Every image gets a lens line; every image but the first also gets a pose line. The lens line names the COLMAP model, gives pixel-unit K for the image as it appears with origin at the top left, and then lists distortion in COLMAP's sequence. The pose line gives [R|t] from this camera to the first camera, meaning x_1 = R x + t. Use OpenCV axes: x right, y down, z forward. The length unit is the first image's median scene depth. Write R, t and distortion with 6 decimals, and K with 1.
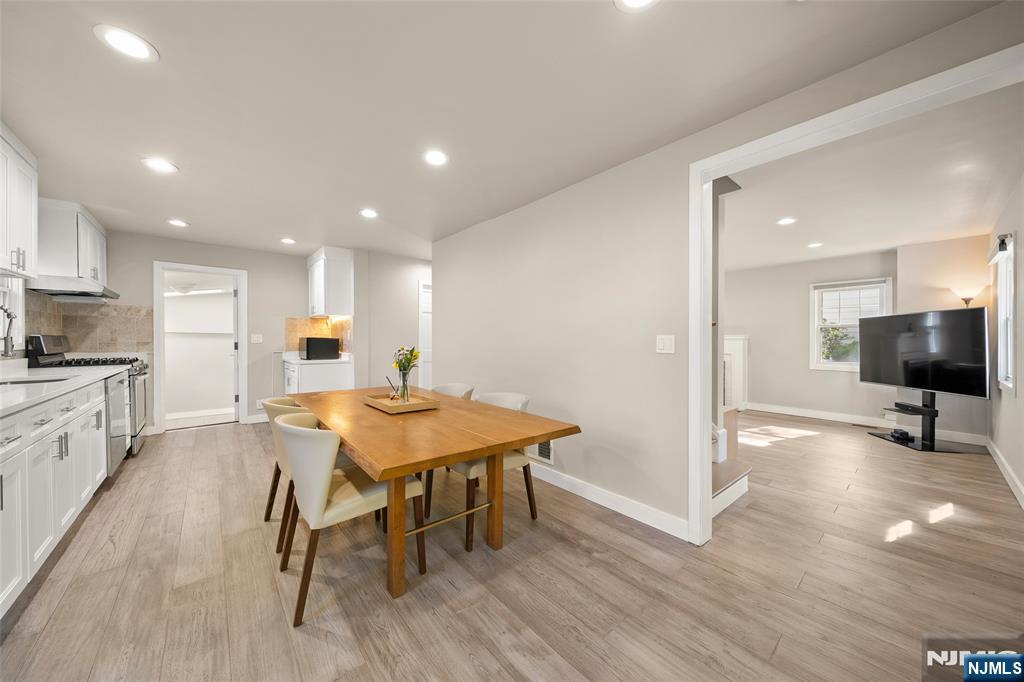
lens RADIAL K [[350.1, 0, 510.6], [0, 350.1, 341.9], [0, 0, 1]] dist [0.001465, 0.000058]
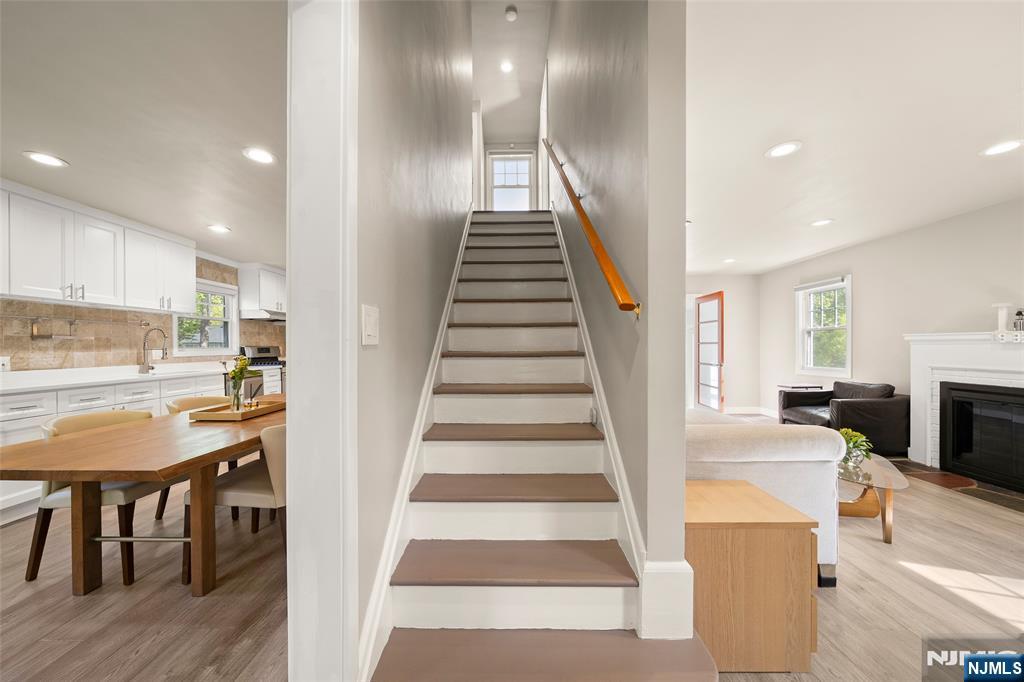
lens RADIAL K [[348.6, 0, 514.0], [0, 348.6, 351.8], [0, 0, 1]] dist [-0.000689, -0.000072]
pose [[0.759284, -0.002161, -0.650756, 0.517196], [0.007708, 0.999954, 0.005674, -0.001388], [0.650714, -0.009324, 0.759266, 0.404173]]
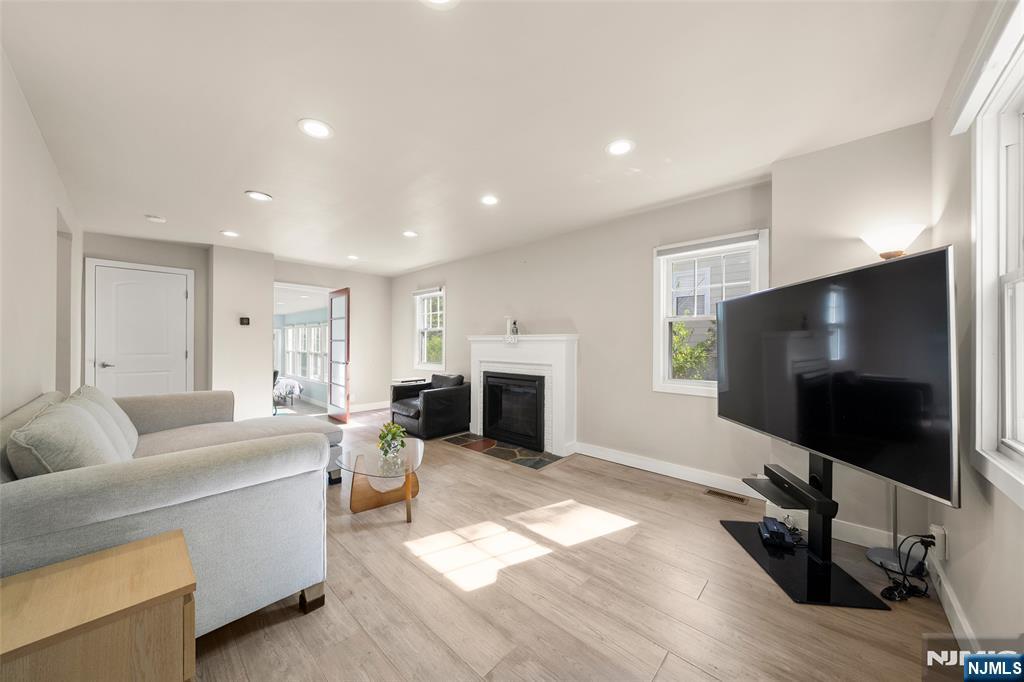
lens RADIAL K [[348.4, 0, 508.4], [0, 348.4, 346.8], [0, 0, 1]] dist [-0.013832, 0.000001]
pose [[0.993796, -0.002659, 0.111189, 0.708605], [0.002210, 0.999989, 0.004165, -0.001174], [-0.111199, -0.003893, 0.993791, 0.577148]]
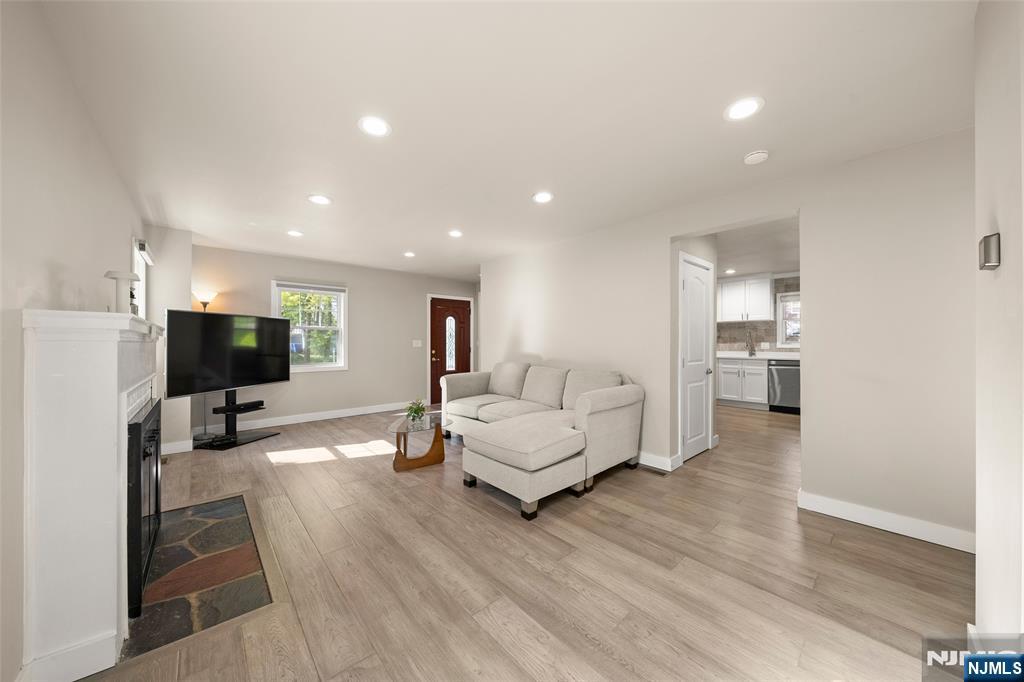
lens RADIAL K [[350.1, 0, 510.6], [0, 350.1, 341.9], [0, 0, 1]] dist [0.001465, 0.000058]
pose [[-0.999469, -0.000957, -0.032556, 0.351979], [-0.000794, 0.999987, -0.005024, -0.004805], [0.032560, -0.004996, -0.999457, 2.124060]]
